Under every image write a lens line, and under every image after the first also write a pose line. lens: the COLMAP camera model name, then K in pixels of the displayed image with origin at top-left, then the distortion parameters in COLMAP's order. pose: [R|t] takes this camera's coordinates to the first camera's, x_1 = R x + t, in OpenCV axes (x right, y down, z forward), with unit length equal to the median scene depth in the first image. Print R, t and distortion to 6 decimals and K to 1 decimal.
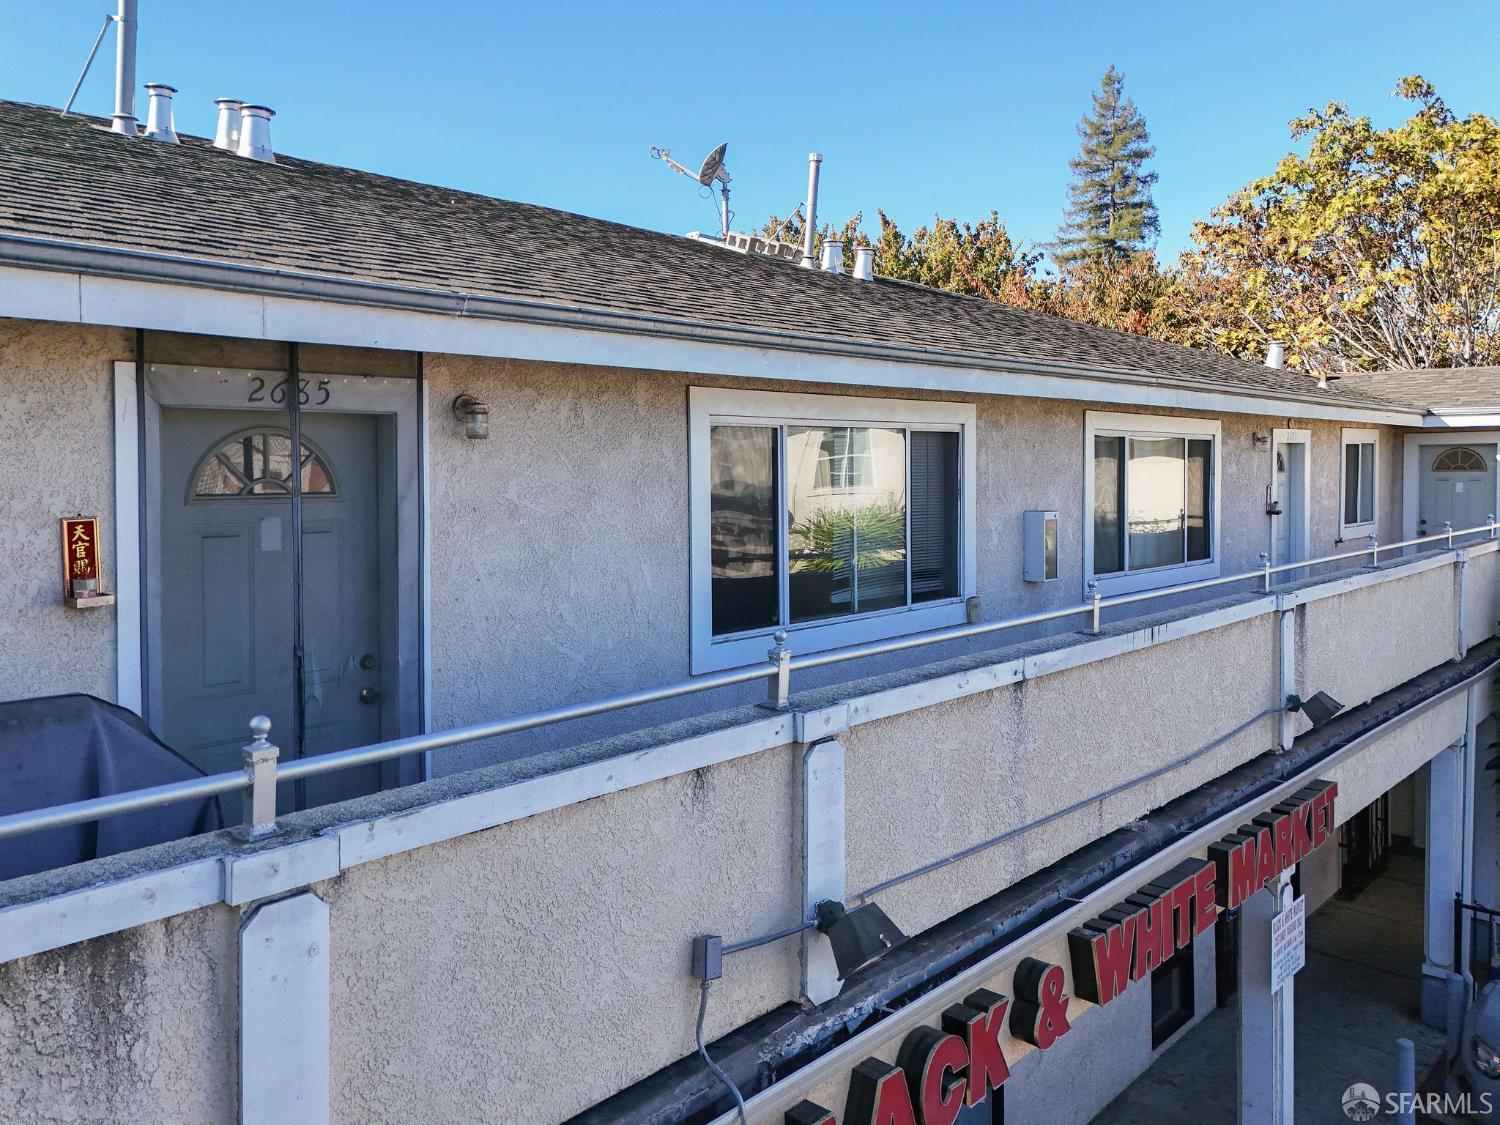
lens RADIAL K [[1145.1, 0, 760.7], [0, 1145.1, 487.4], [0, 0, 1]] dist [0.049134, -0.000925]
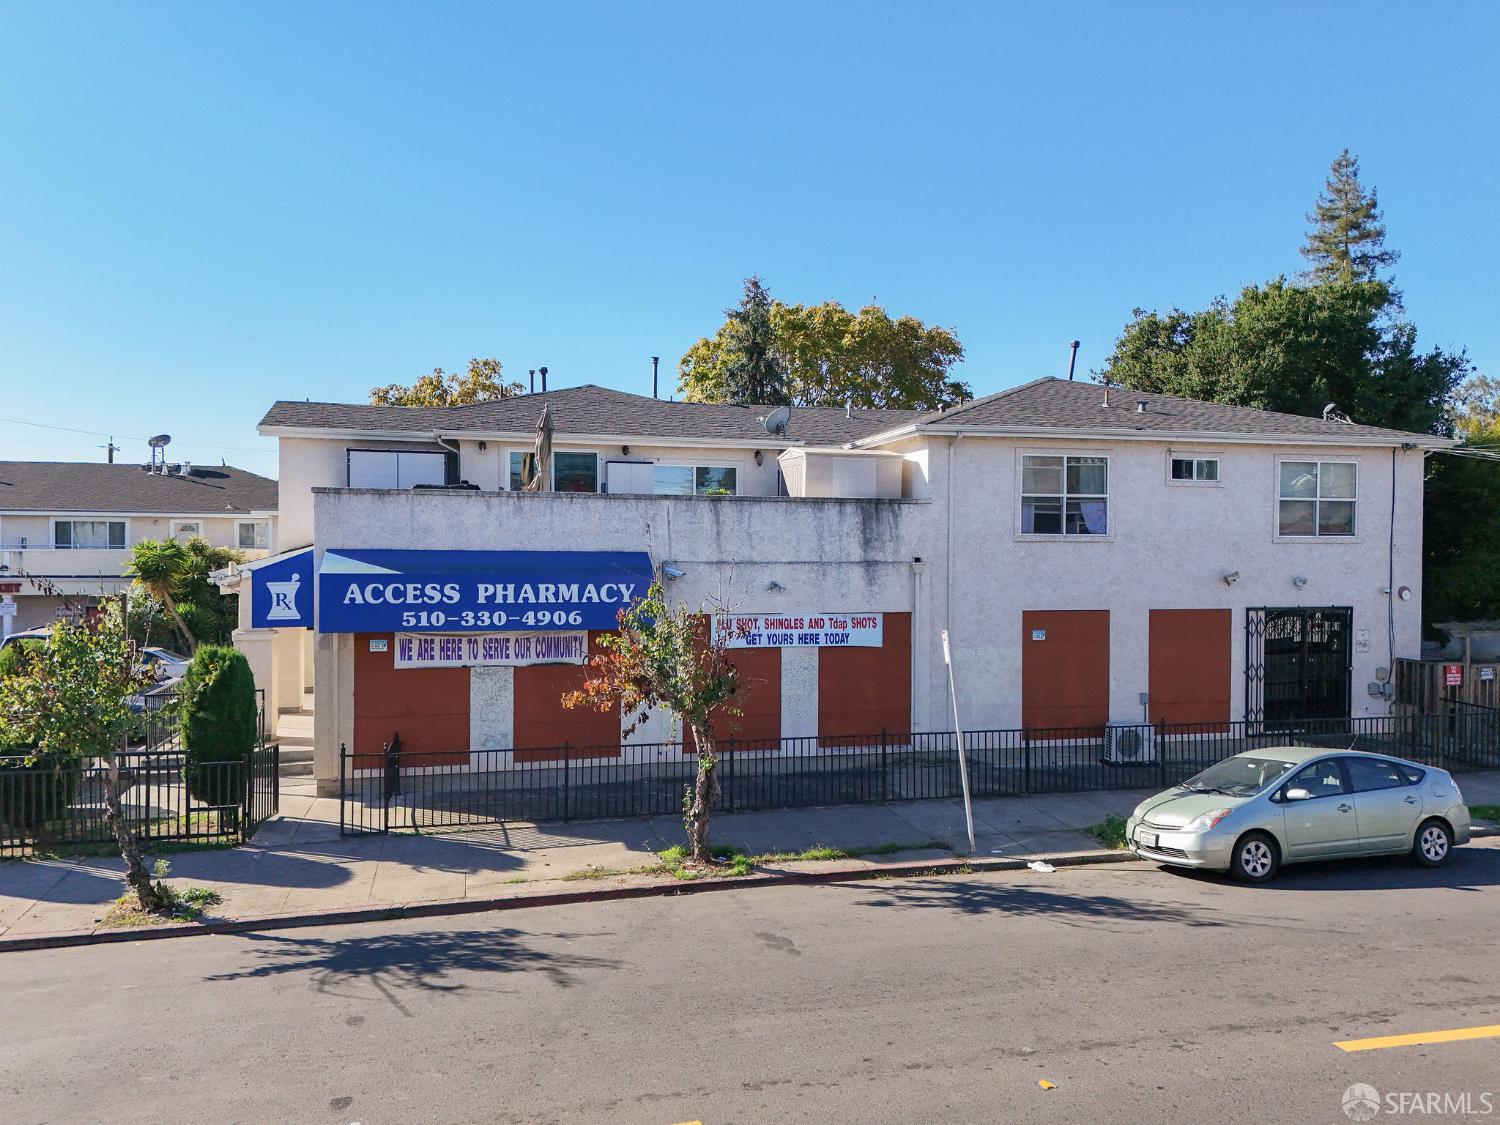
lens RADIAL K [[1109.5, 0, 740.8], [0, 1109.5, 532.5], [0, 0, 1]] dist [0.049143, -0.008444]
pose [[0.841665, -0.008598, -0.539932, 6.689872], [-0.015599, 0.999069, -0.040226, 0.185428], [0.539775, 0.042279, 0.840747, -1.785100]]
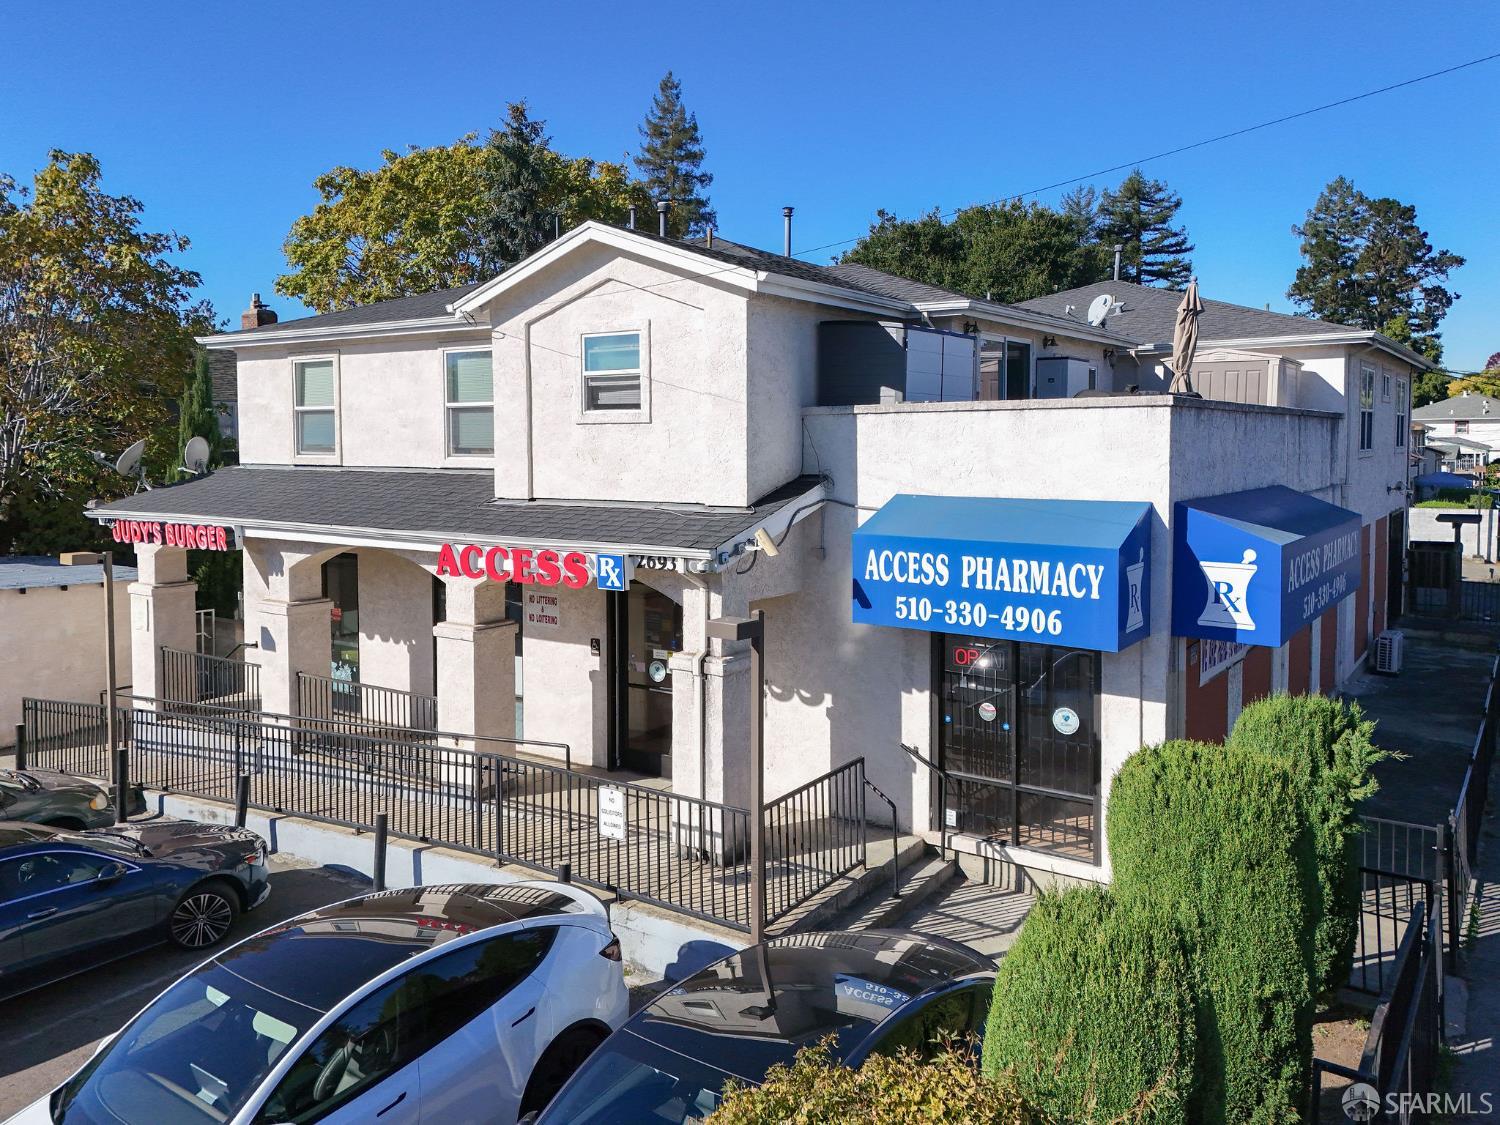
lens RADIAL K [[1145.1, 0, 760.7], [0, 1145.1, 487.4], [0, 0, 1]] dist [0.049134, -0.000925]
pose [[0.989653, -0.014657, 0.142731, 3.869542], [0.012795, 0.999821, 0.013955, 0.095431], [-0.142910, -0.011984, 0.989663, -1.596529]]
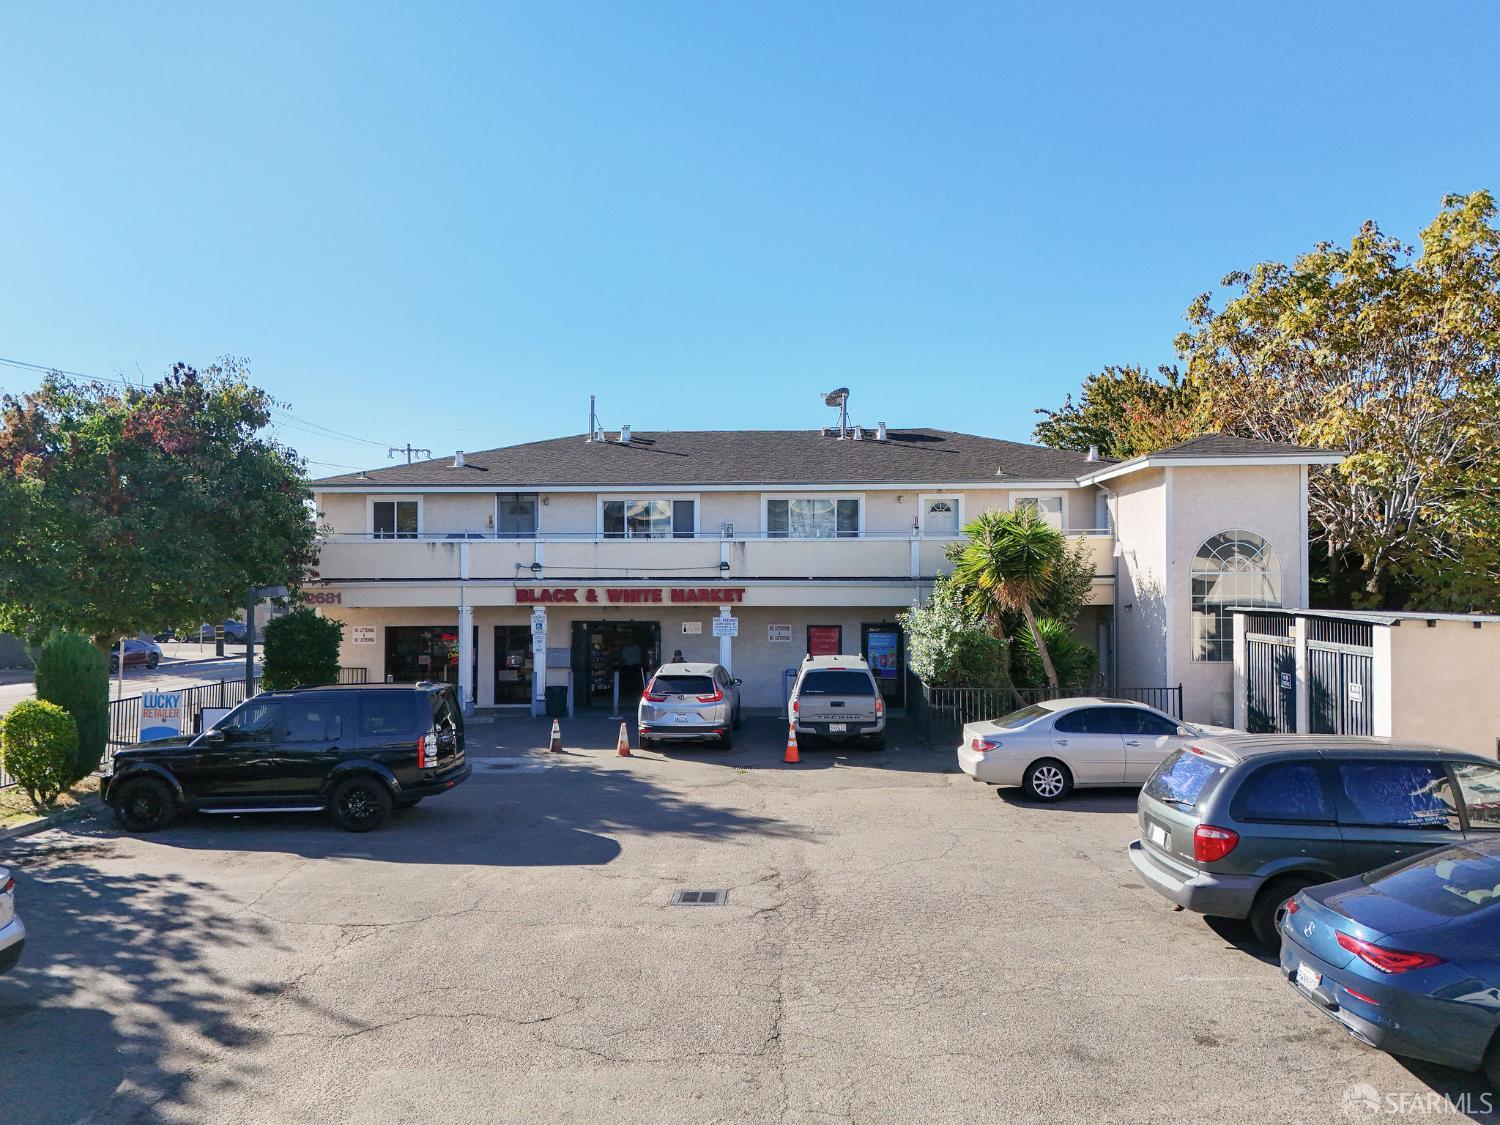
lens RADIAL K [[1109.5, 0, 740.8], [0, 1109.5, 532.5], [0, 0, 1]] dist [0.049143, -0.008444]
pose [[0.645672, -0.039907, -0.762571, 3.396771], [-0.015914, 0.997713, -0.065687, 0.327960], [0.763449, 0.054548, 0.643561, -1.386296]]
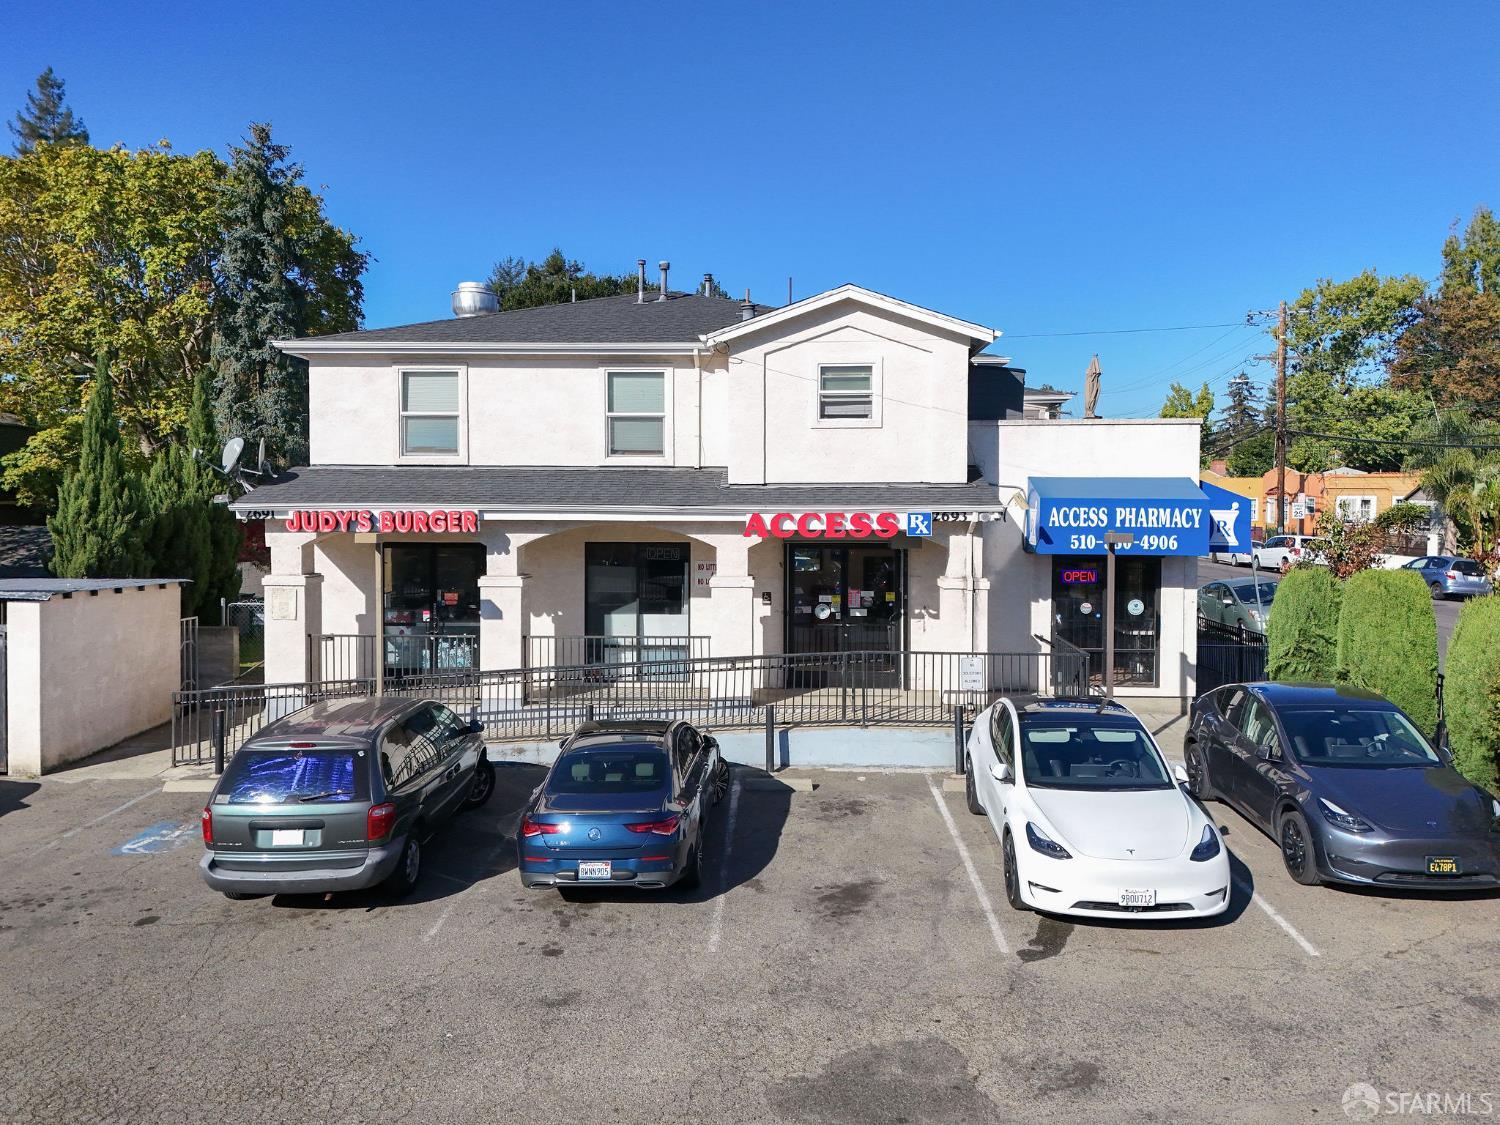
lens RADIAL K [[1109.5, 0, 740.8], [0, 1109.5, 532.5], [0, 0, 1]] dist [0.049143, -0.008444]
pose [[0.766550, -0.025481, 0.641679, 2.141776], [0.021416, 0.999671, 0.014113, 0.208518], [-0.641828, 0.002923, 0.766843, -1.518760]]
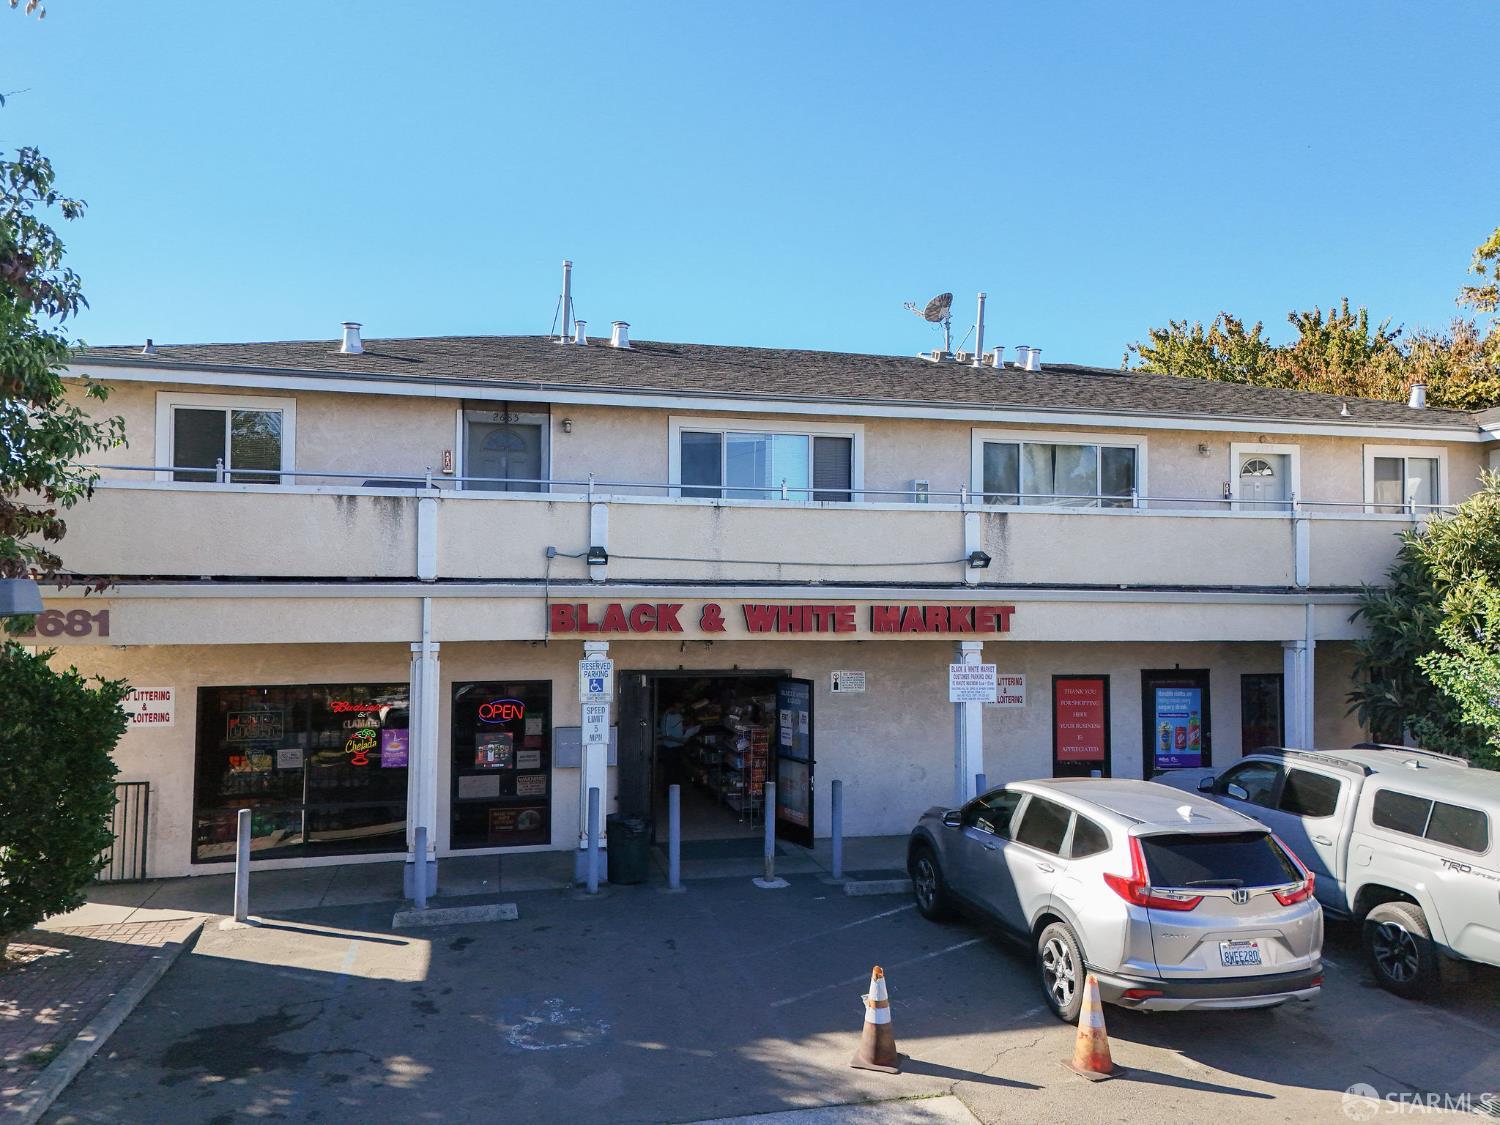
lens RADIAL K [[1162.0, 0, 742.7], [0, 1162.0, 518.5], [0, 0, 1]] dist [0.051731, -0.001200]
pose [[0.833685, -0.038809, -0.550875, 1.237659], [-0.016867, 0.995273, -0.095643, 0.319937], [0.551982, 0.089028, 0.829090, -0.853770]]
